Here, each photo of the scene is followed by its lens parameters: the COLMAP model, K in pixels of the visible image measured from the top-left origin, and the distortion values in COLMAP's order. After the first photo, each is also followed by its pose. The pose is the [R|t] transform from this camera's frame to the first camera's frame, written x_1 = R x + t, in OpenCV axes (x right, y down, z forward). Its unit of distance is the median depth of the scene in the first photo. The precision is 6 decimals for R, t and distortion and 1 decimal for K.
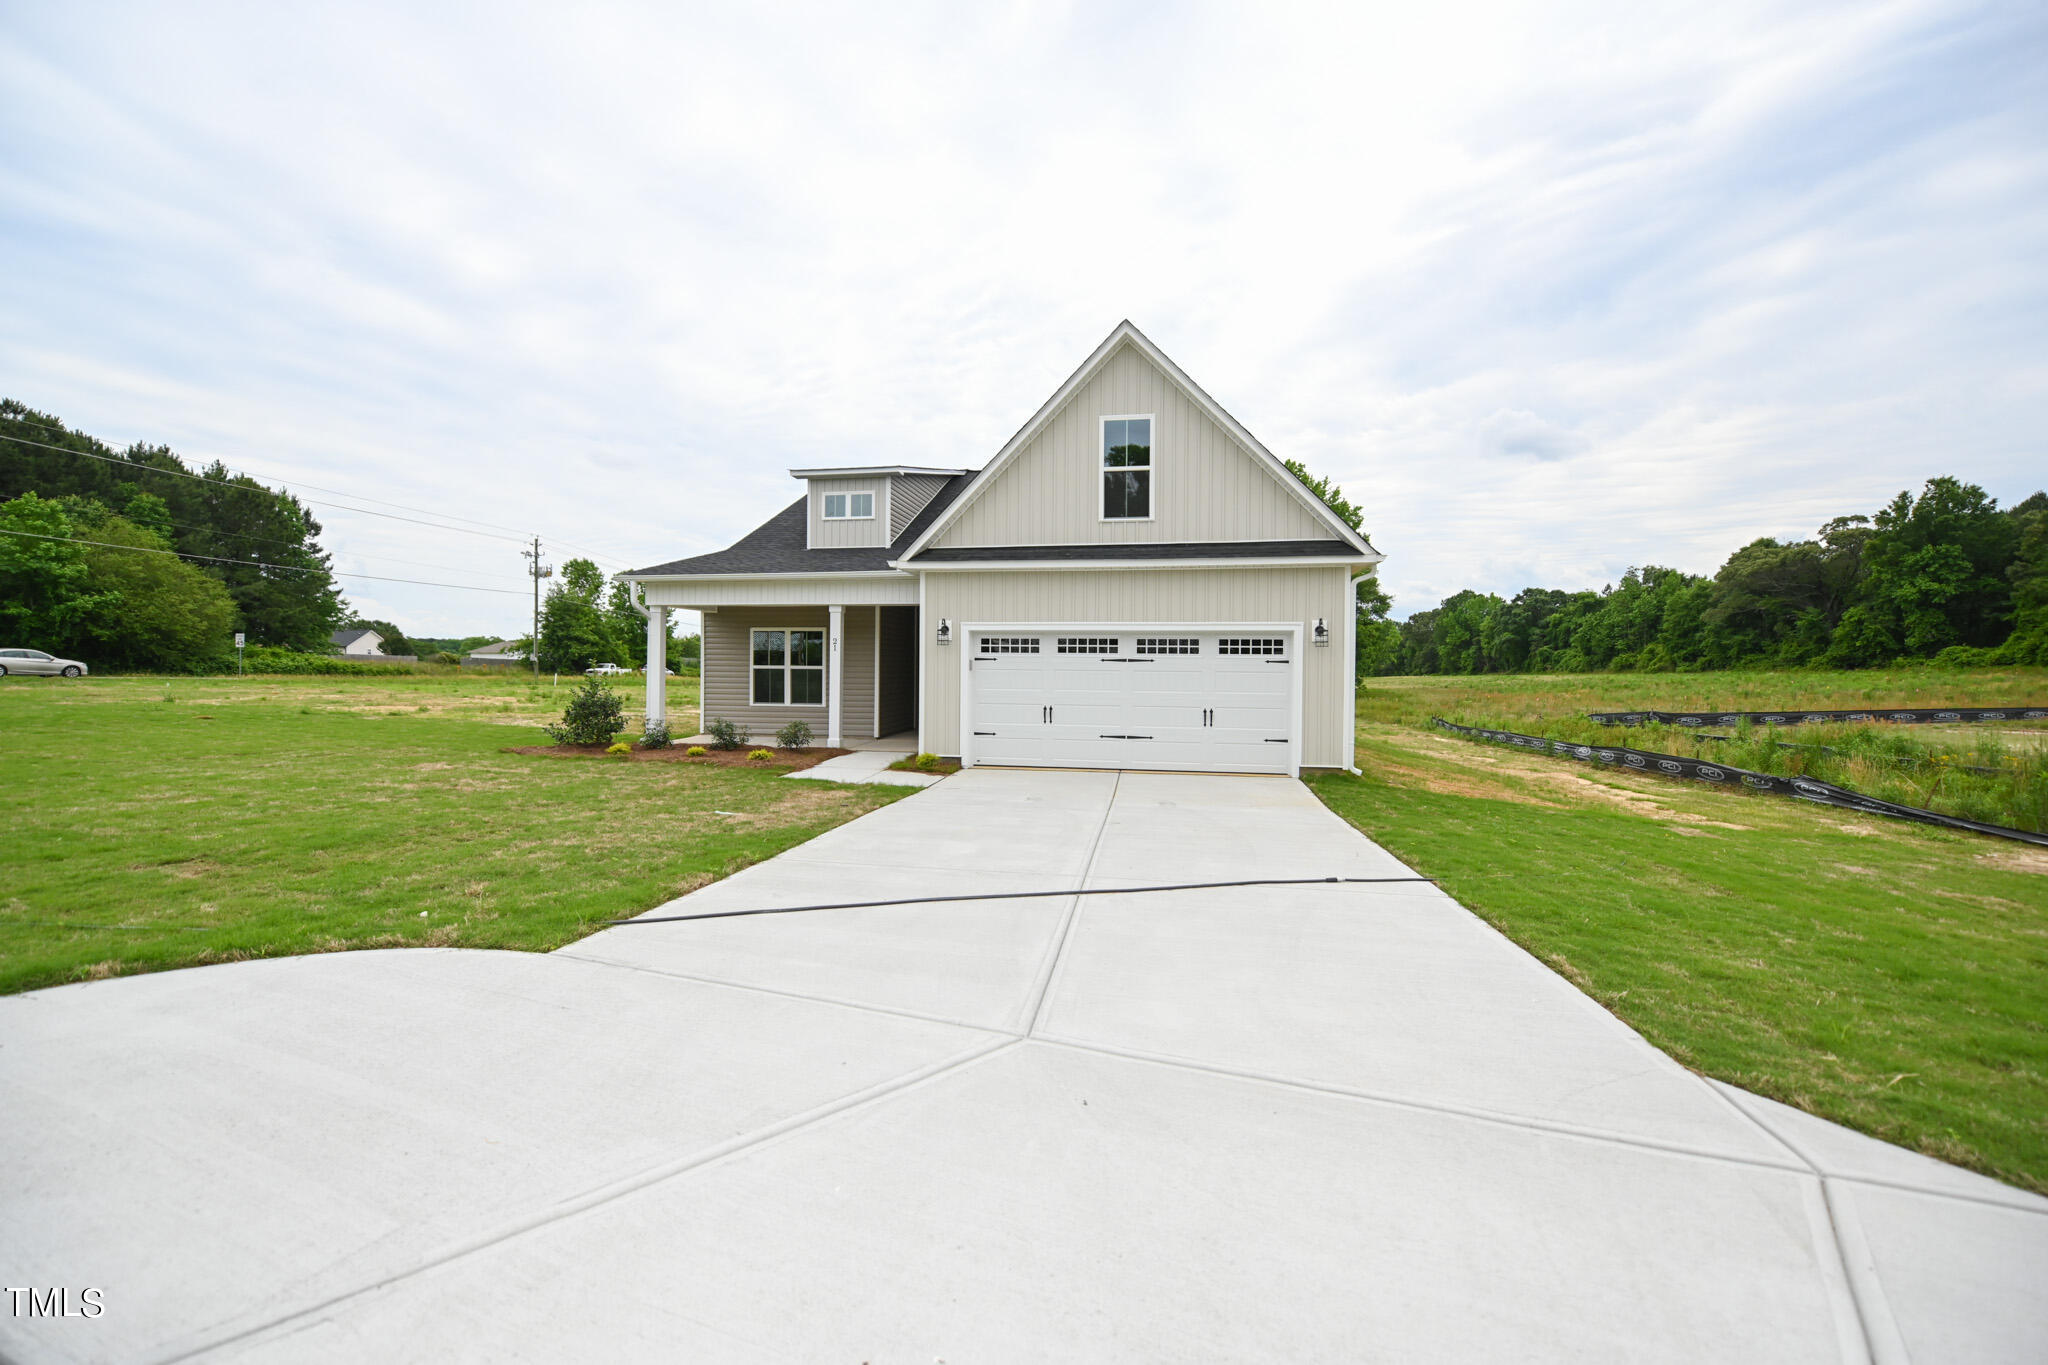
lens RADIAL K [[809.0, 0, 1027.0], [0, 809.0, 668.9], [0, 0, 1]] dist [-0.008460, -0.000188]
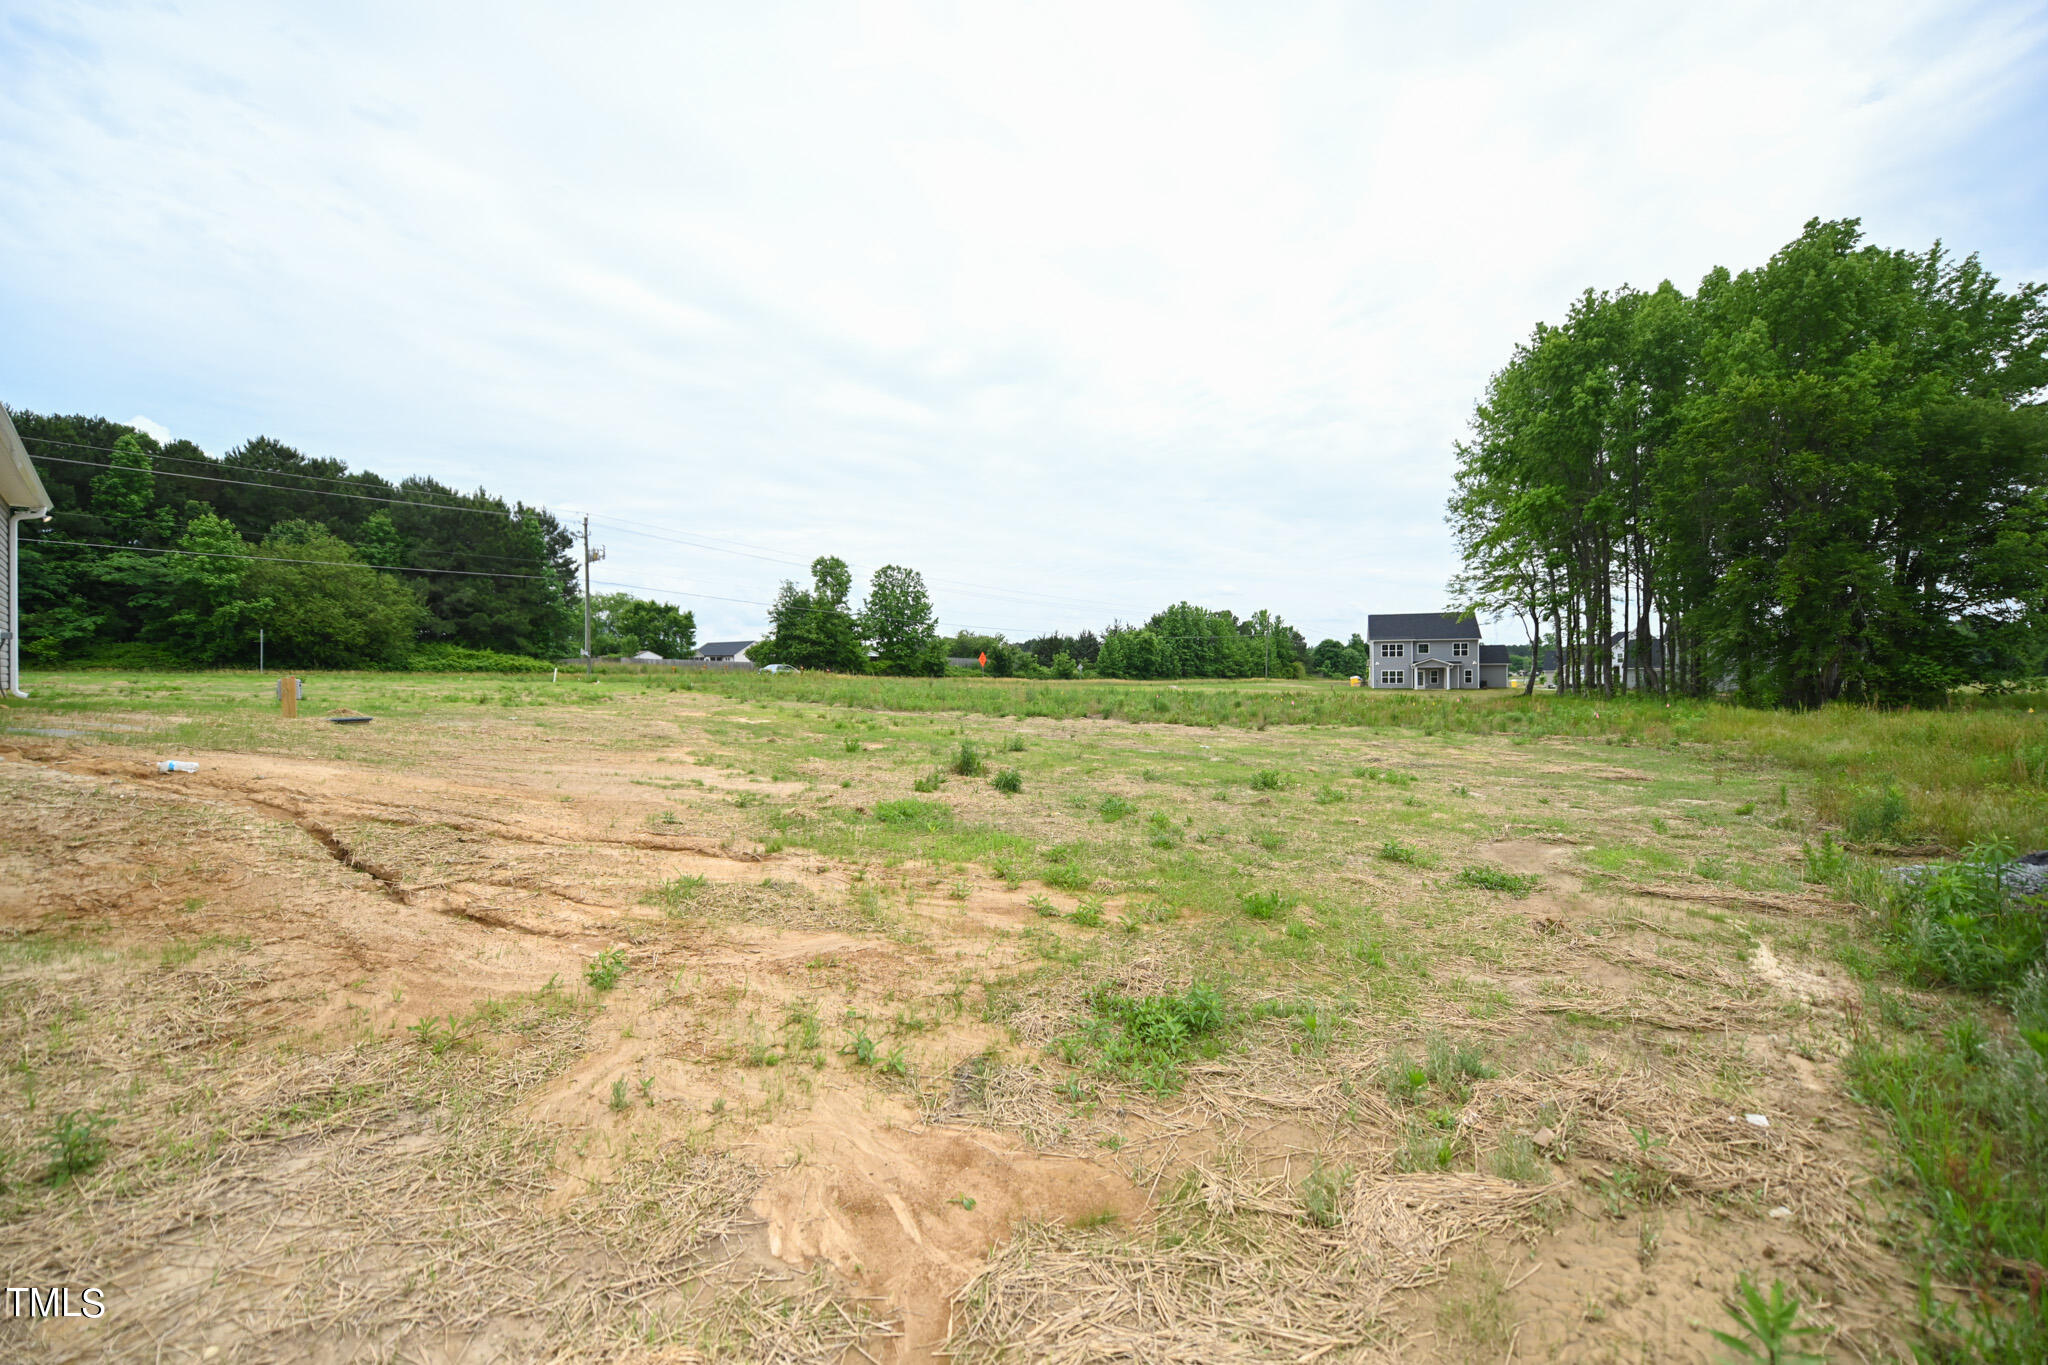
lens RADIAL K [[809.0, 0, 1027.0], [0, 809.0, 668.9], [0, 0, 1]] dist [-0.008460, -0.000188]
pose [[0.833654, -0.005187, -0.552263, 0.230156], [0.001657, 0.999975, -0.006892, 0.007892], [0.552285, 0.004830, 0.833642, 0.401897]]
